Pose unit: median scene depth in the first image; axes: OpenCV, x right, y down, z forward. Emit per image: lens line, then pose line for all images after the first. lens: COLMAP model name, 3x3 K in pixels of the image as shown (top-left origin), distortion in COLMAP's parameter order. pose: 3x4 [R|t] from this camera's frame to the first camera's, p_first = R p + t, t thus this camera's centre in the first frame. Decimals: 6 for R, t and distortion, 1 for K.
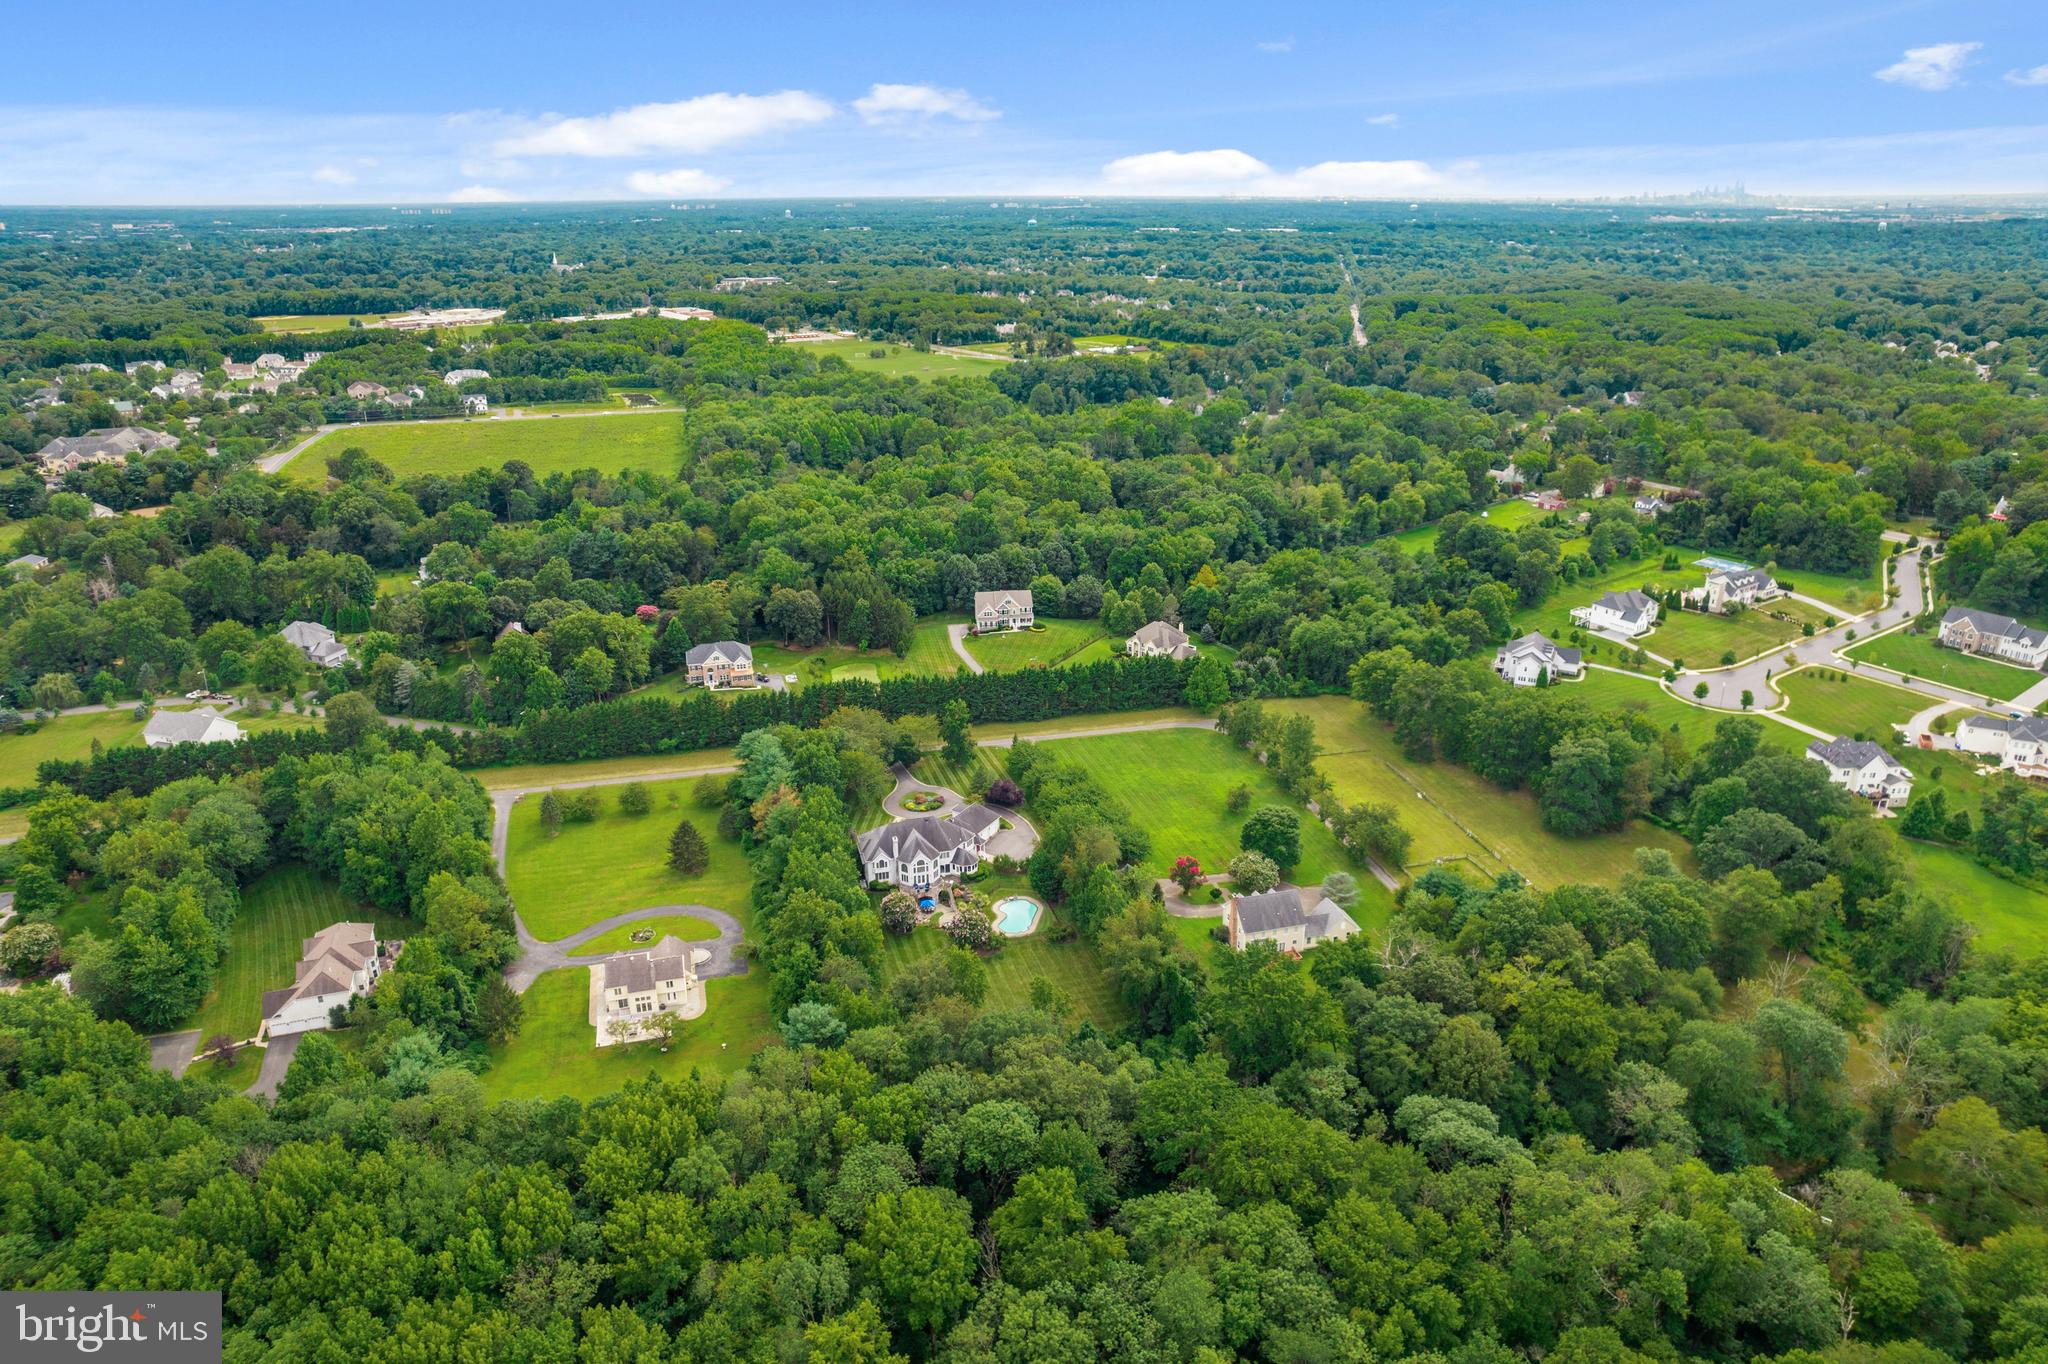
lens RADIAL K [[1312.7, 0, 1033.1], [0, 1312.7, 679.8], [0, 0, 1]] dist [-0.074693, 0.065138]
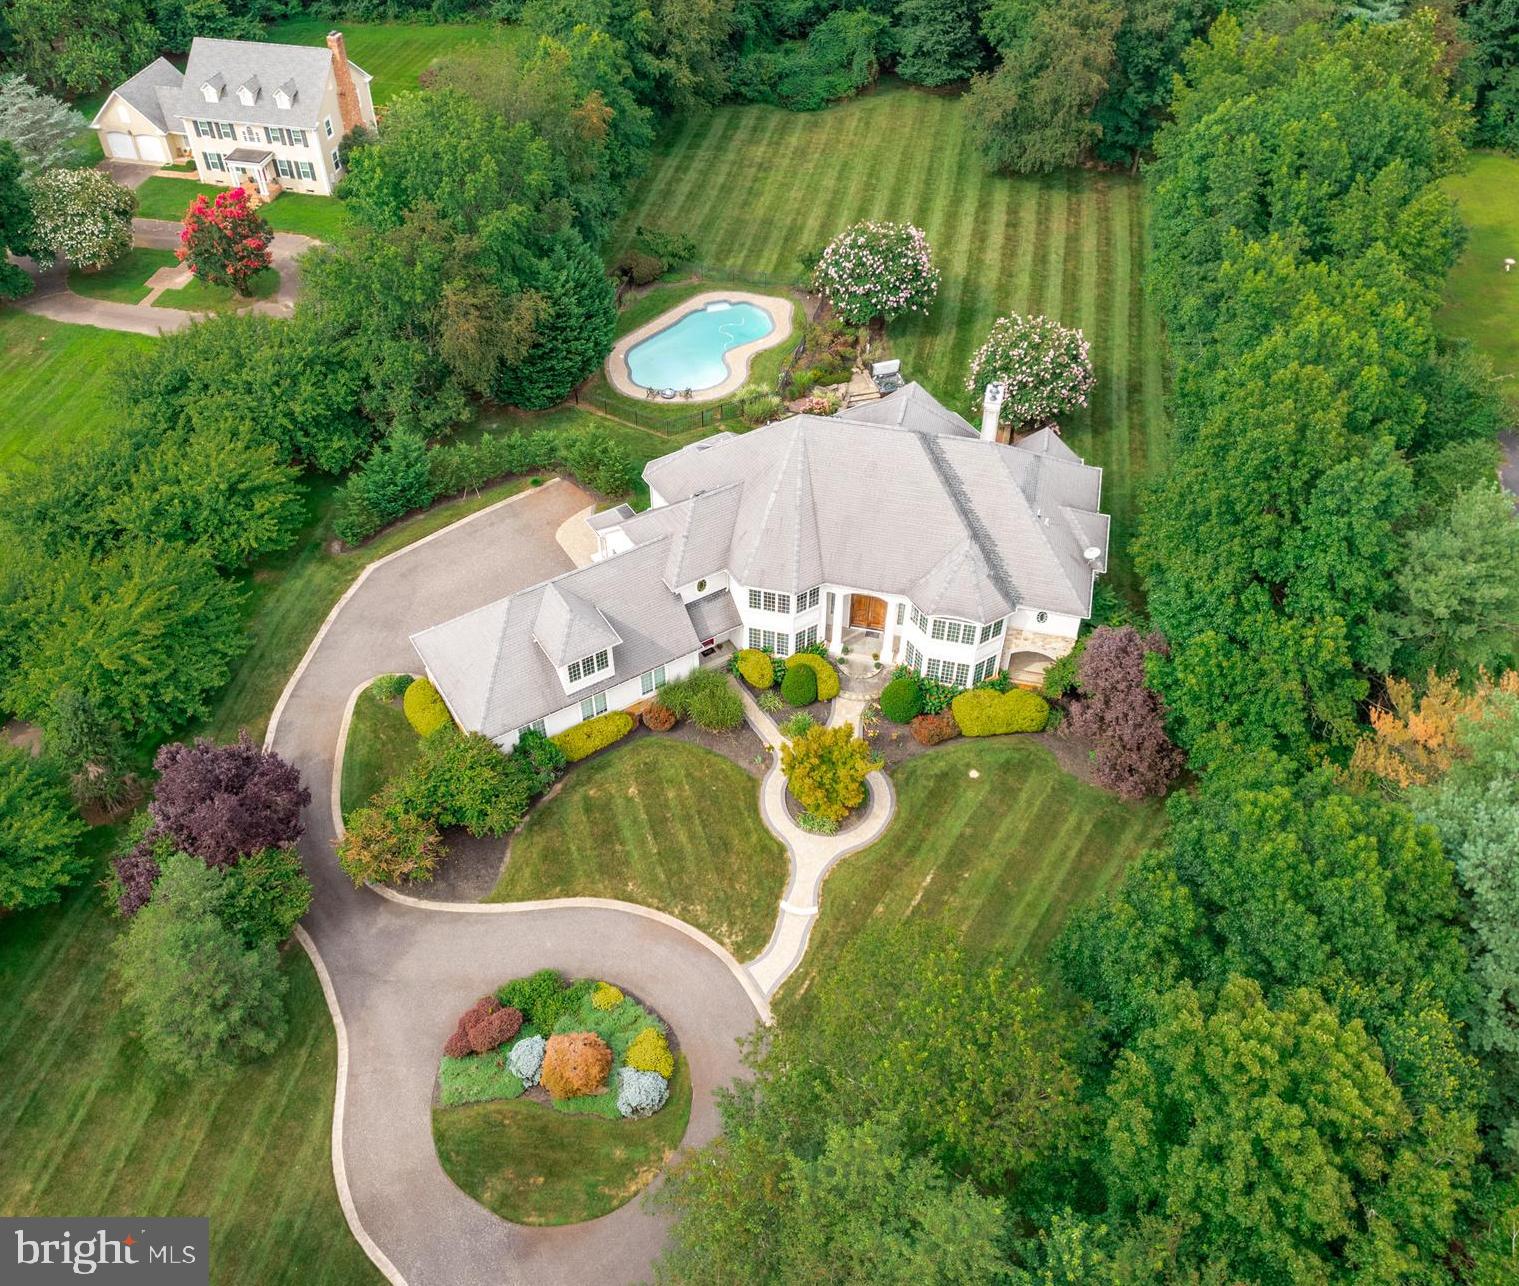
lens RADIAL K [[1295.8, 0, 740.9], [0, 1295.8, 589.1], [0, 0, 1]] dist [-0.042490, -0.013571]
pose [[-0.875182, -0.335860, 0.348216, -0.153654], [0.174486, 0.452191, 0.874687, -0.088009], [-0.451232, 0.826269, -0.337147, 1.075302]]
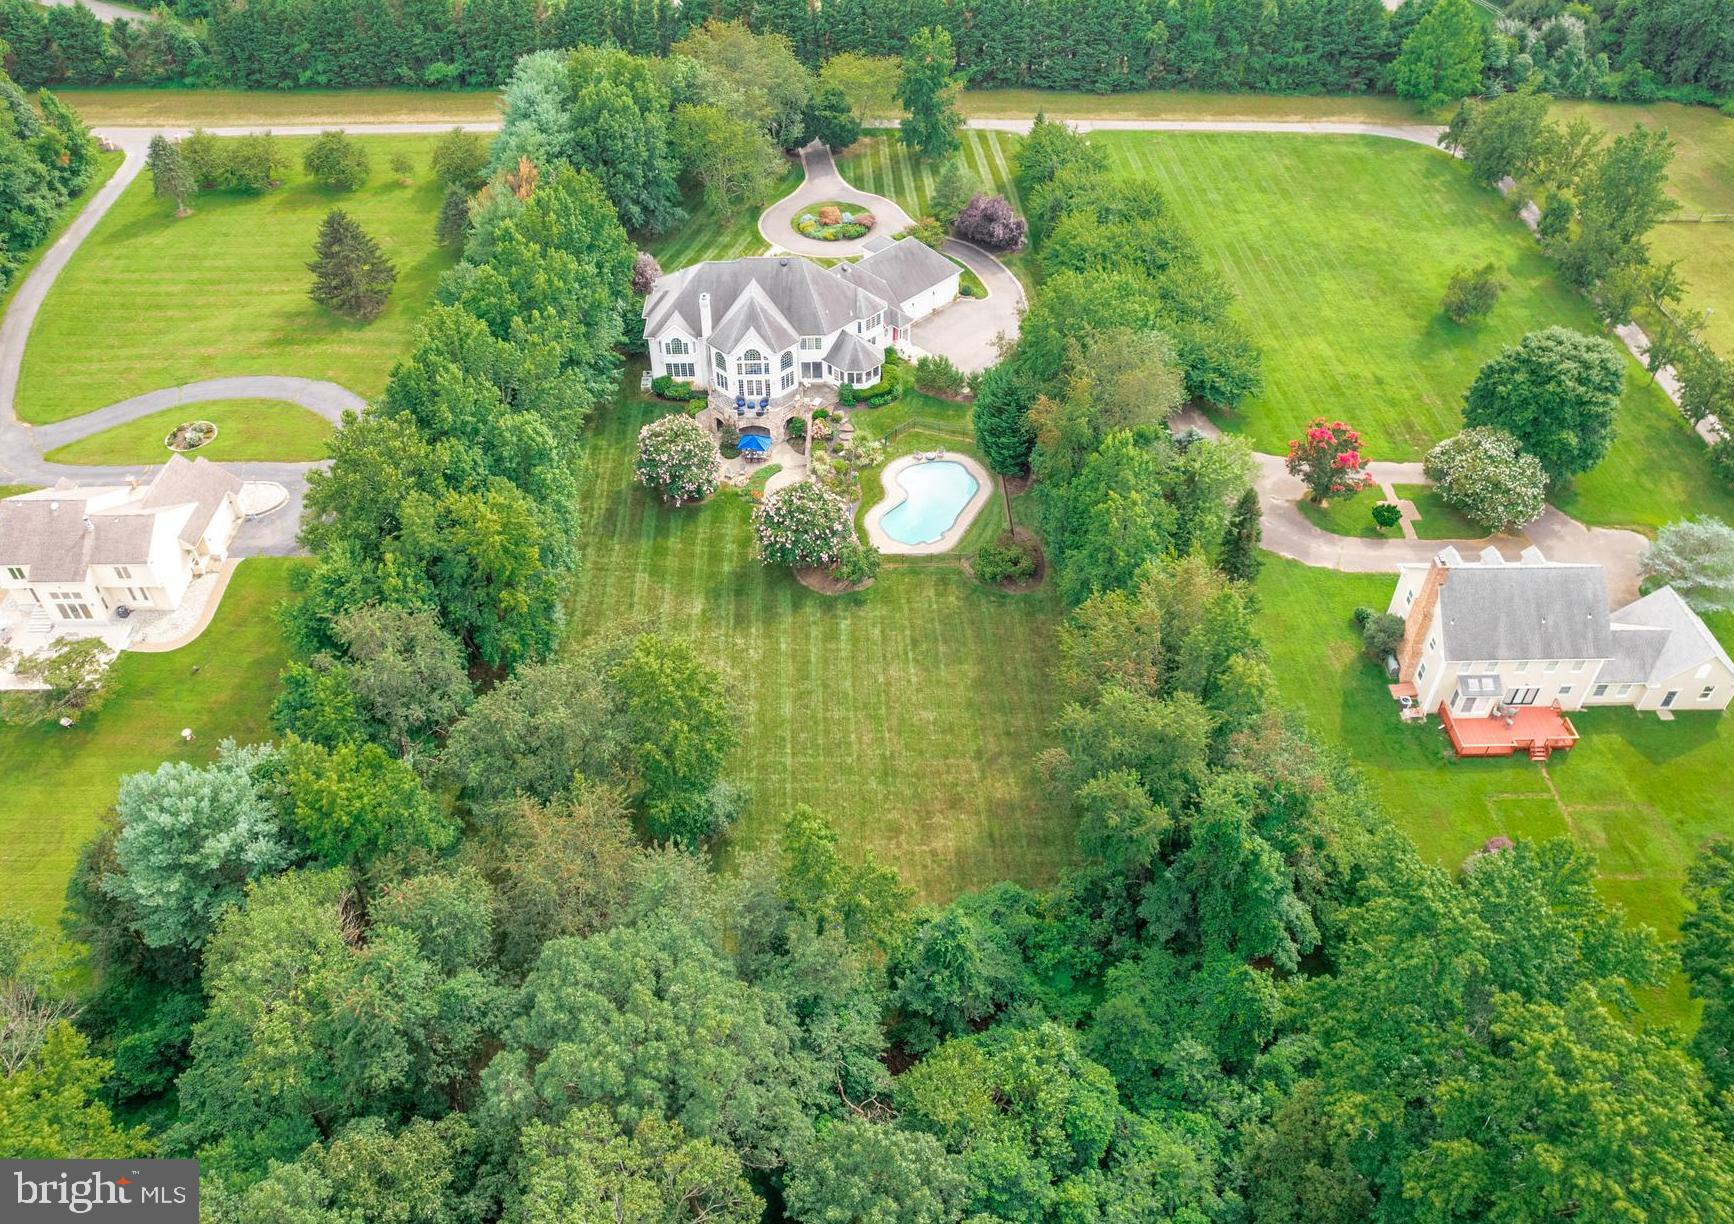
lens RADIAL K [[1332.1, 0, 851.1], [0, 1332.1, 564.0], [0, 0, 1]] dist [-0.051597, 0.009657]
pose [[0.967900, 0.163133, -0.191199, 0.050005], [-0.086944, 0.931088, 0.354281, 0.034491], [0.235818, -0.326285, 0.915384, 0.512403]]
